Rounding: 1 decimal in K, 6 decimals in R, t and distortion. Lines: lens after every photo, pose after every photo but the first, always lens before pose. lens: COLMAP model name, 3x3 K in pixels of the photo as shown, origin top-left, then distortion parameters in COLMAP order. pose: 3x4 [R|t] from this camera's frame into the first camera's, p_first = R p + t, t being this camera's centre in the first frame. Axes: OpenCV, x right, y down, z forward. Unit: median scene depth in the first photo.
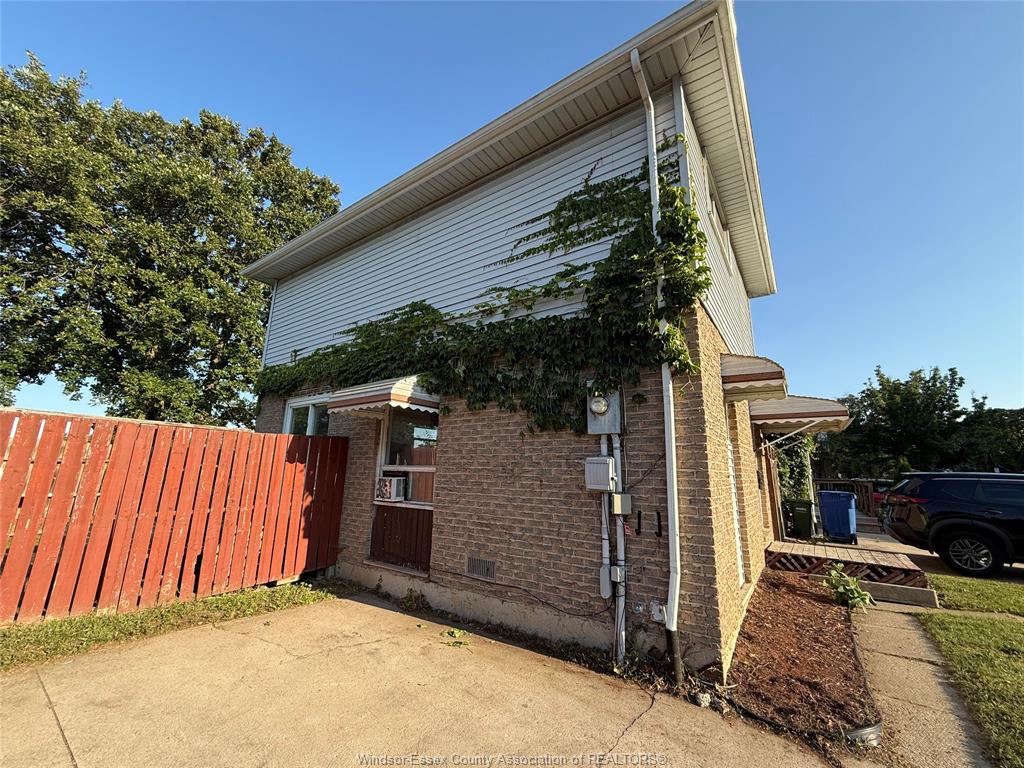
lens RADIAL K [[409.3, 0, 513.6], [0, 409.3, 384.1], [0, 0, 1]] dist [0.001369, 0.000729]
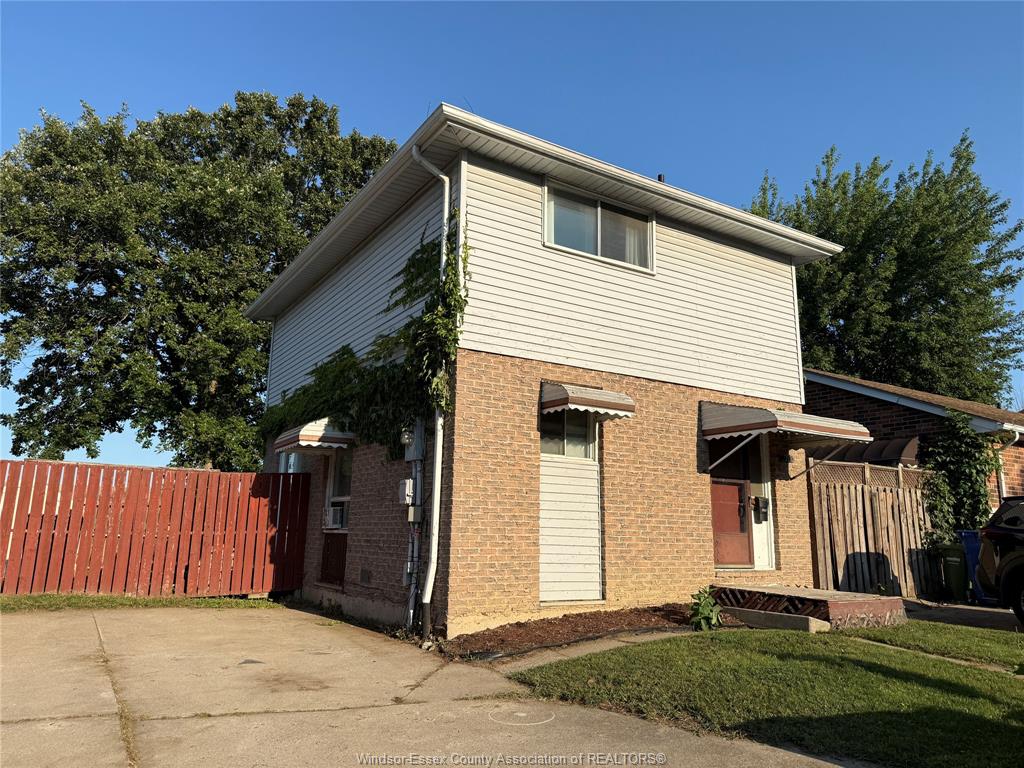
lens RADIAL K [[729.7, 0, 511.6], [0, 729.7, 376.1], [0, 0, 1]] dist [0.049836, -0.034577]
pose [[0.923426, -0.087030, -0.373779, 0.894607], [0.084753, 0.996147, -0.022556, -0.040006], [0.374302, -0.010850, 0.927243, -0.633501]]
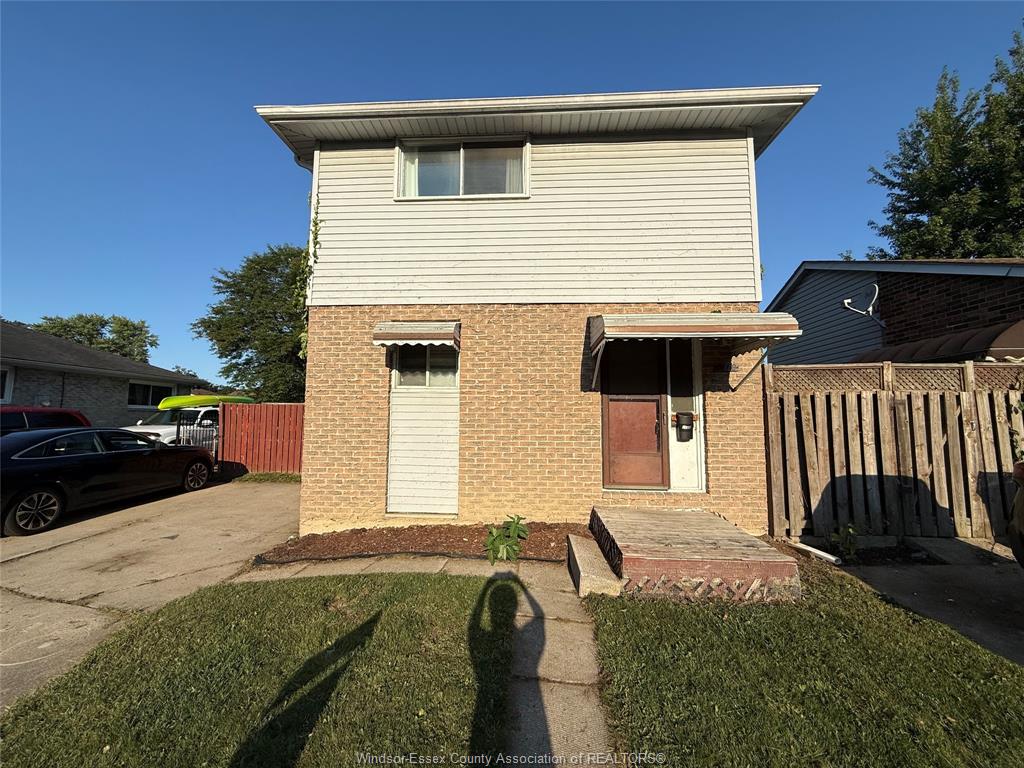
lens RADIAL K [[409.3, 0, 509.3], [0, 409.3, 381.8], [0, 0, 1]] dist [0.001369, 0.000729]
pose [[0.528291, -0.097914, -0.843399, 1.320804], [0.185236, 0.982692, 0.001944, 0.123925], [0.828611, -0.157255, 0.537285, 0.458840]]
